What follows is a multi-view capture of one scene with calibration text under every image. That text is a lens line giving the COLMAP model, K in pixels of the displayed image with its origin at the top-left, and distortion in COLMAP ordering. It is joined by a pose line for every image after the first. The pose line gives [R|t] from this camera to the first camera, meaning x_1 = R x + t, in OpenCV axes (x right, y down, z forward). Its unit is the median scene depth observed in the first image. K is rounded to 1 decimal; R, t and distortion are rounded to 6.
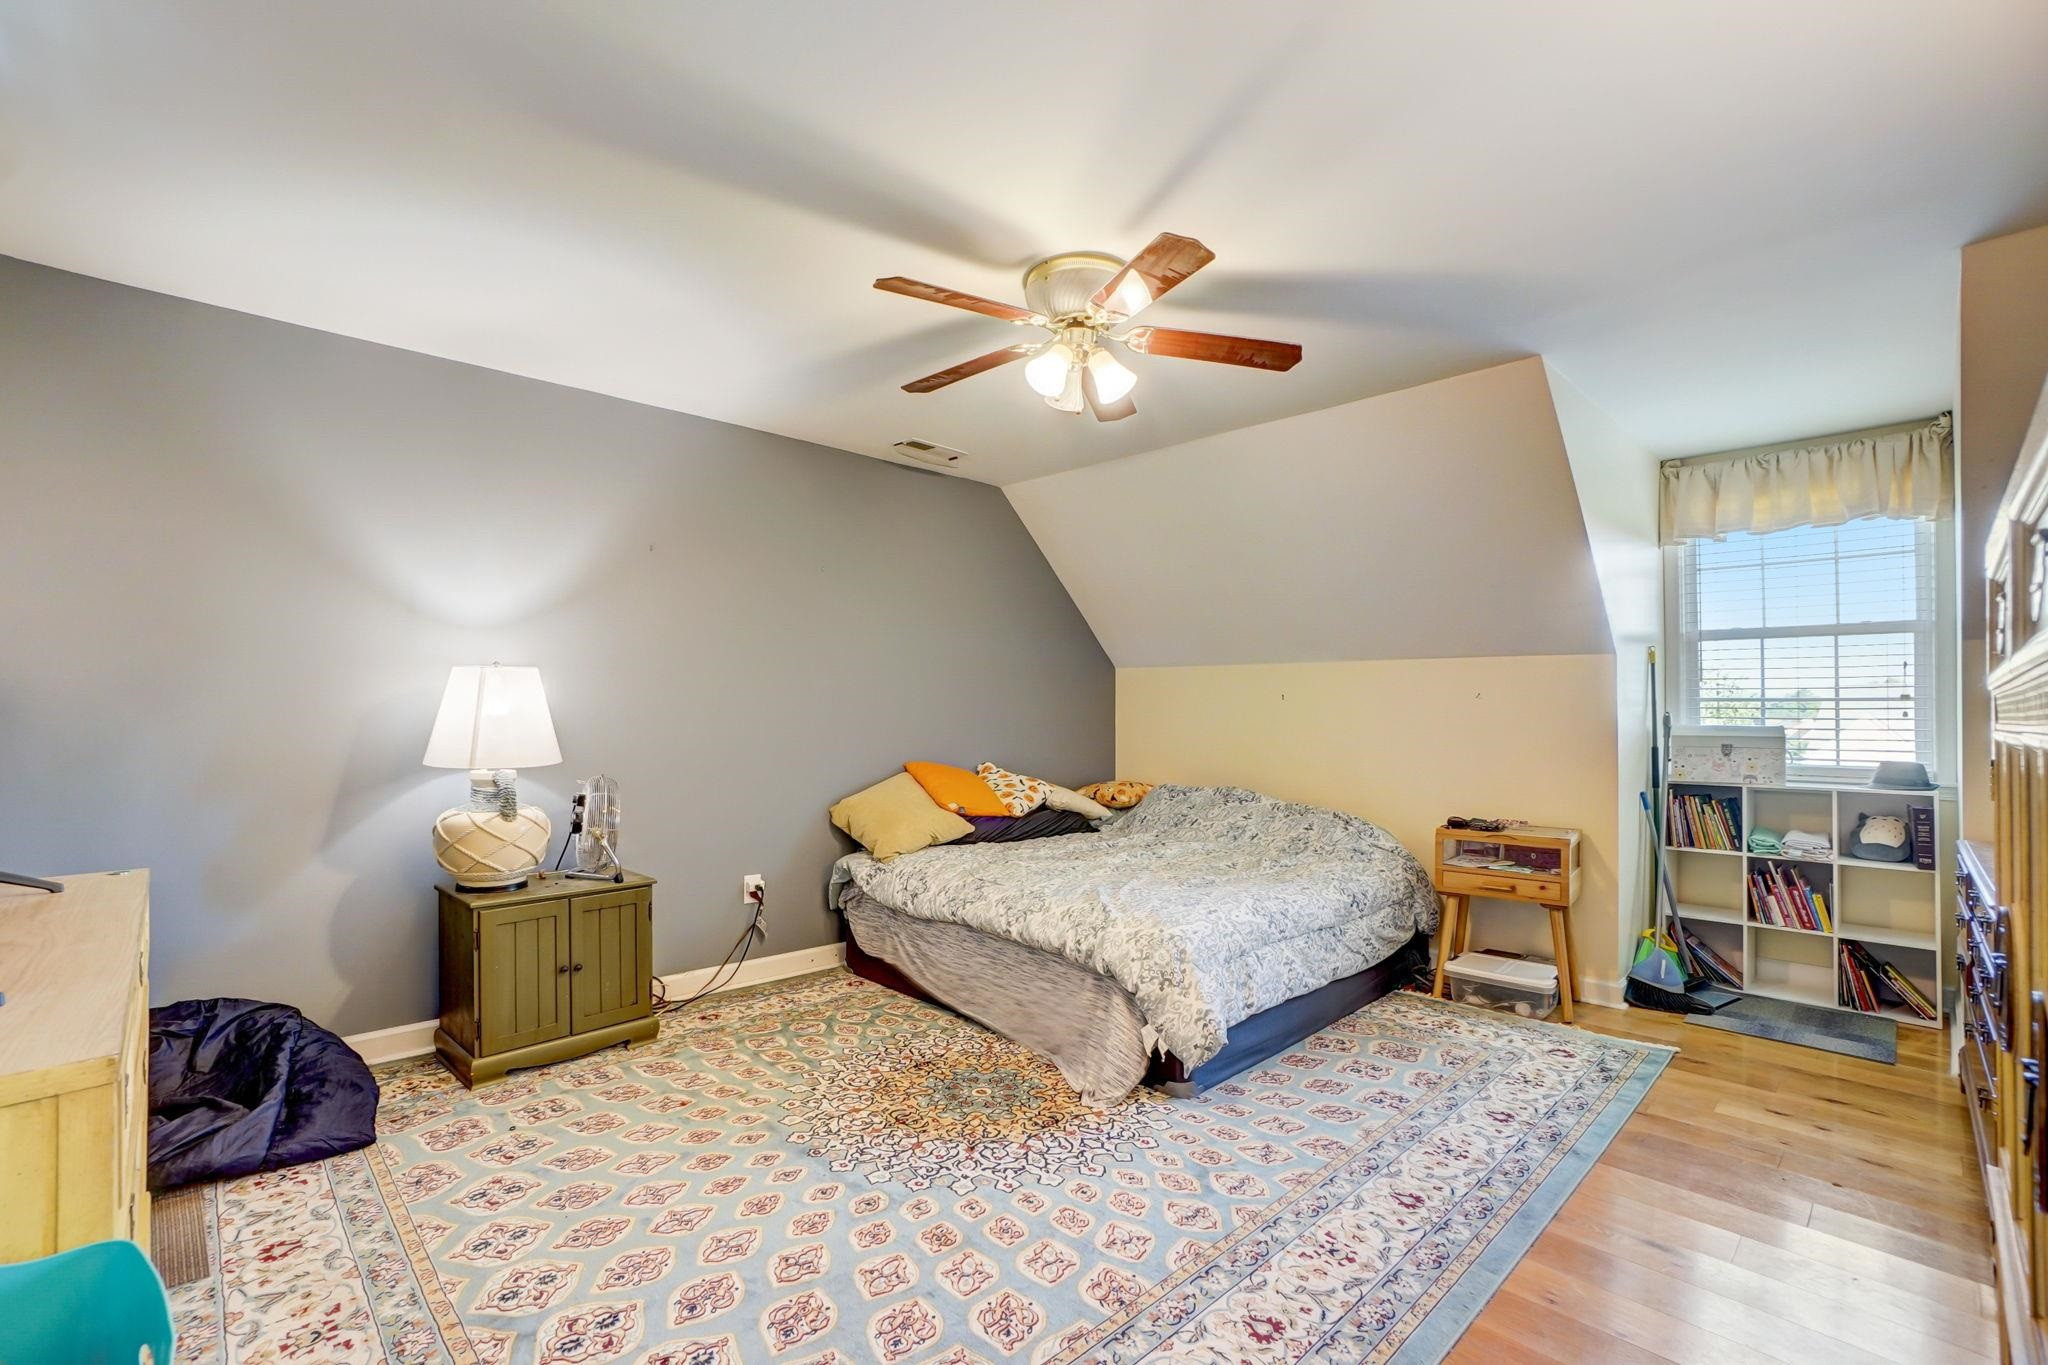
lens RADIAL K [[907.7, 0, 1024.9], [0, 907.7, 692.5], [0, 0, 1]] dist [-0.059876, 0.020564]
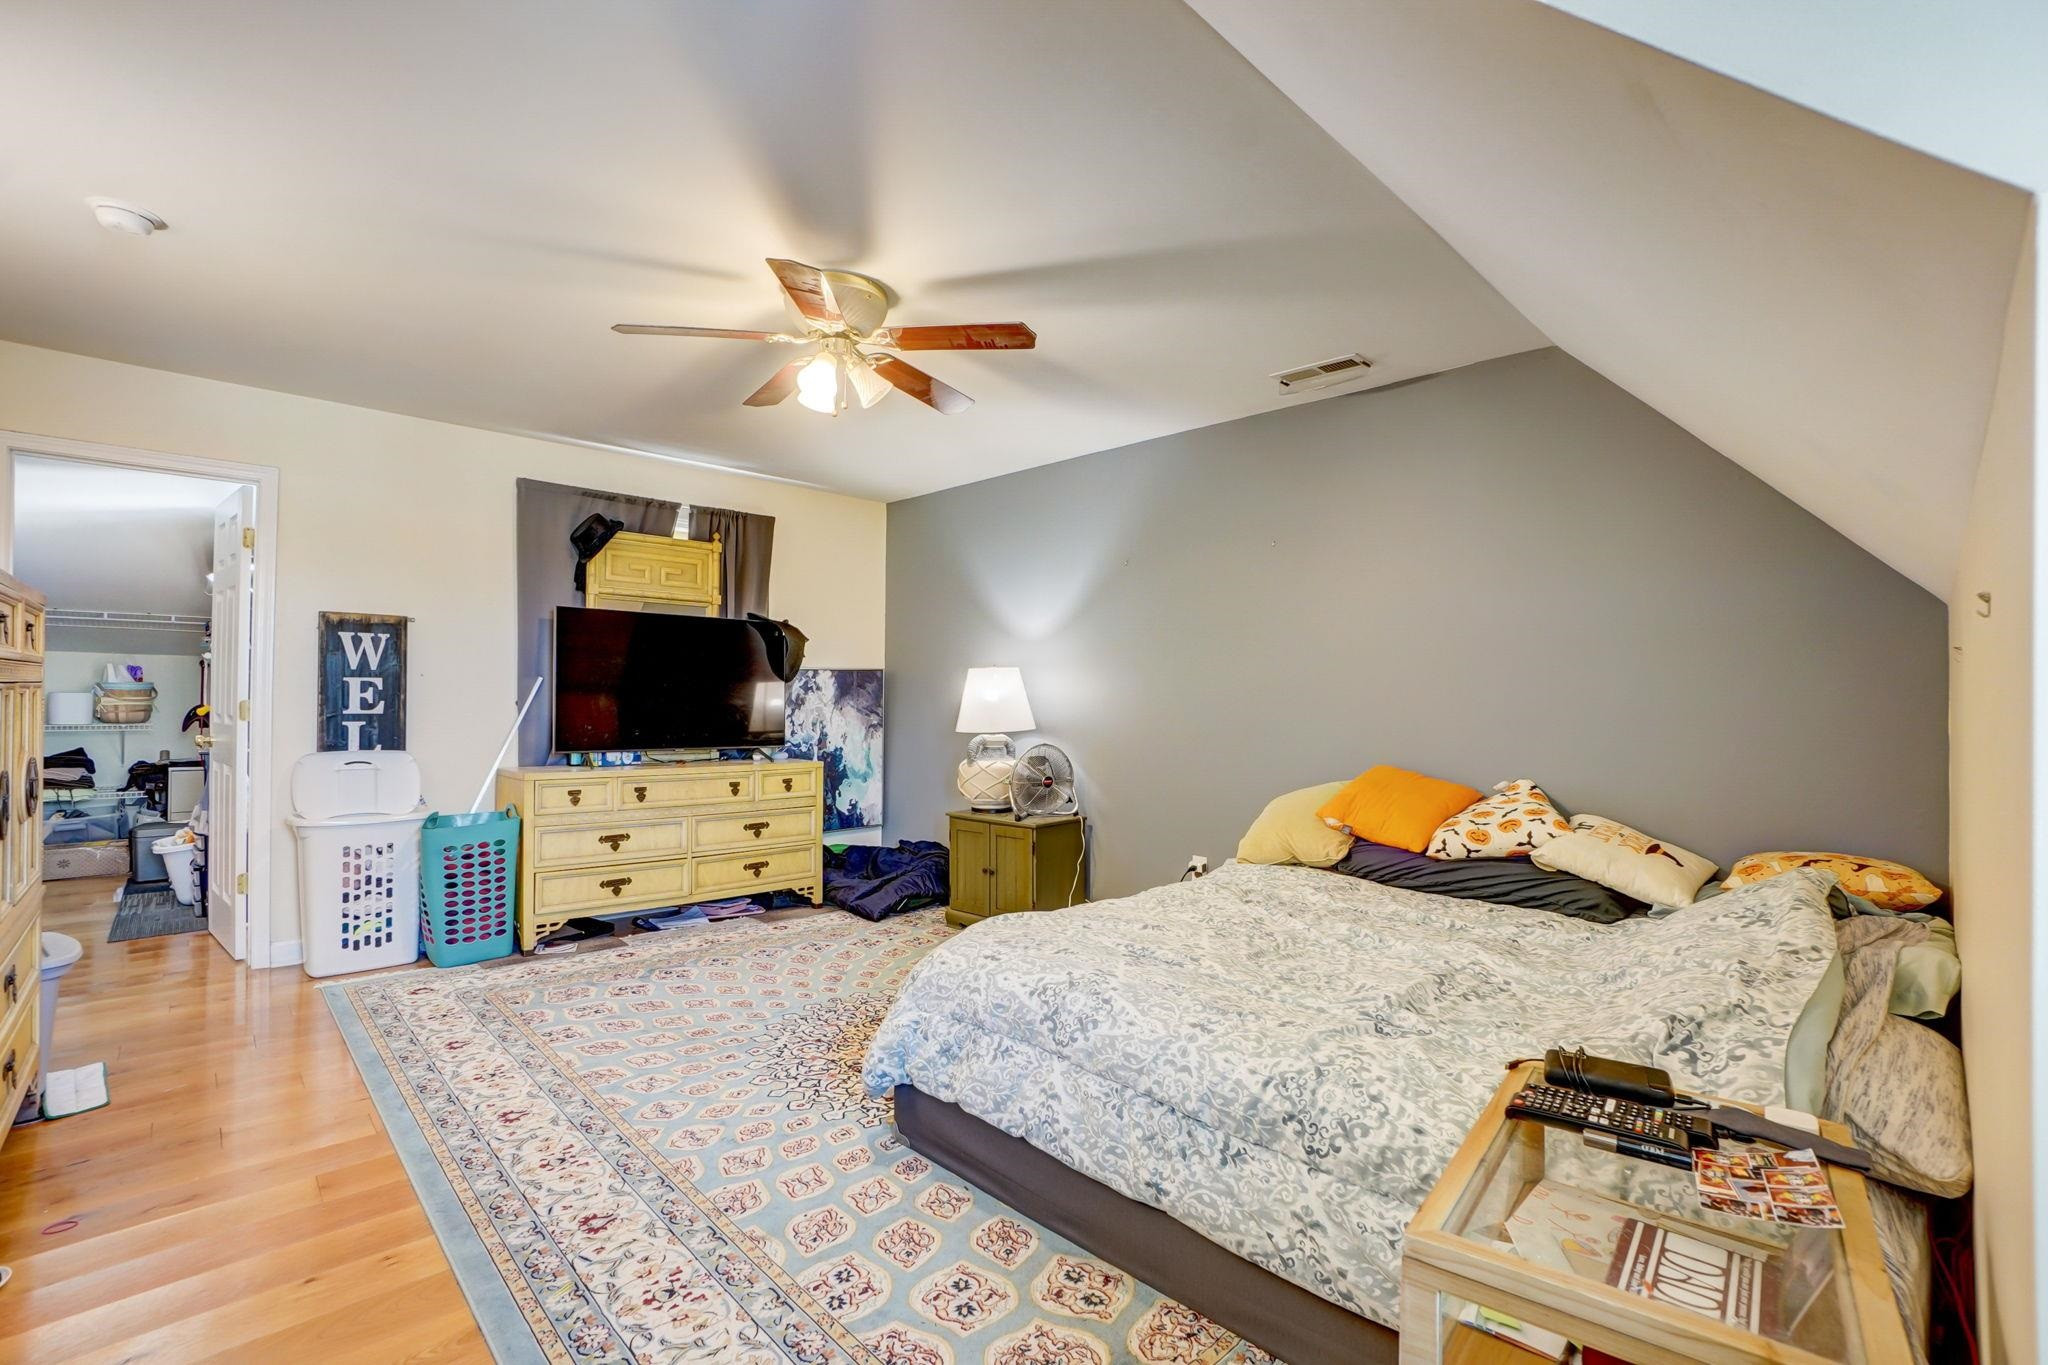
lens RADIAL K [[907.7, 0, 1024.9], [0, 907.7, 692.5], [0, 0, 1]] dist [-0.059876, 0.020564]
pose [[-0.005184, -0.015457, -0.999867, 1.246764], [0.006766, 0.999857, -0.015492, 0.045607], [0.999964, -0.006845, -0.005079, 1.344860]]
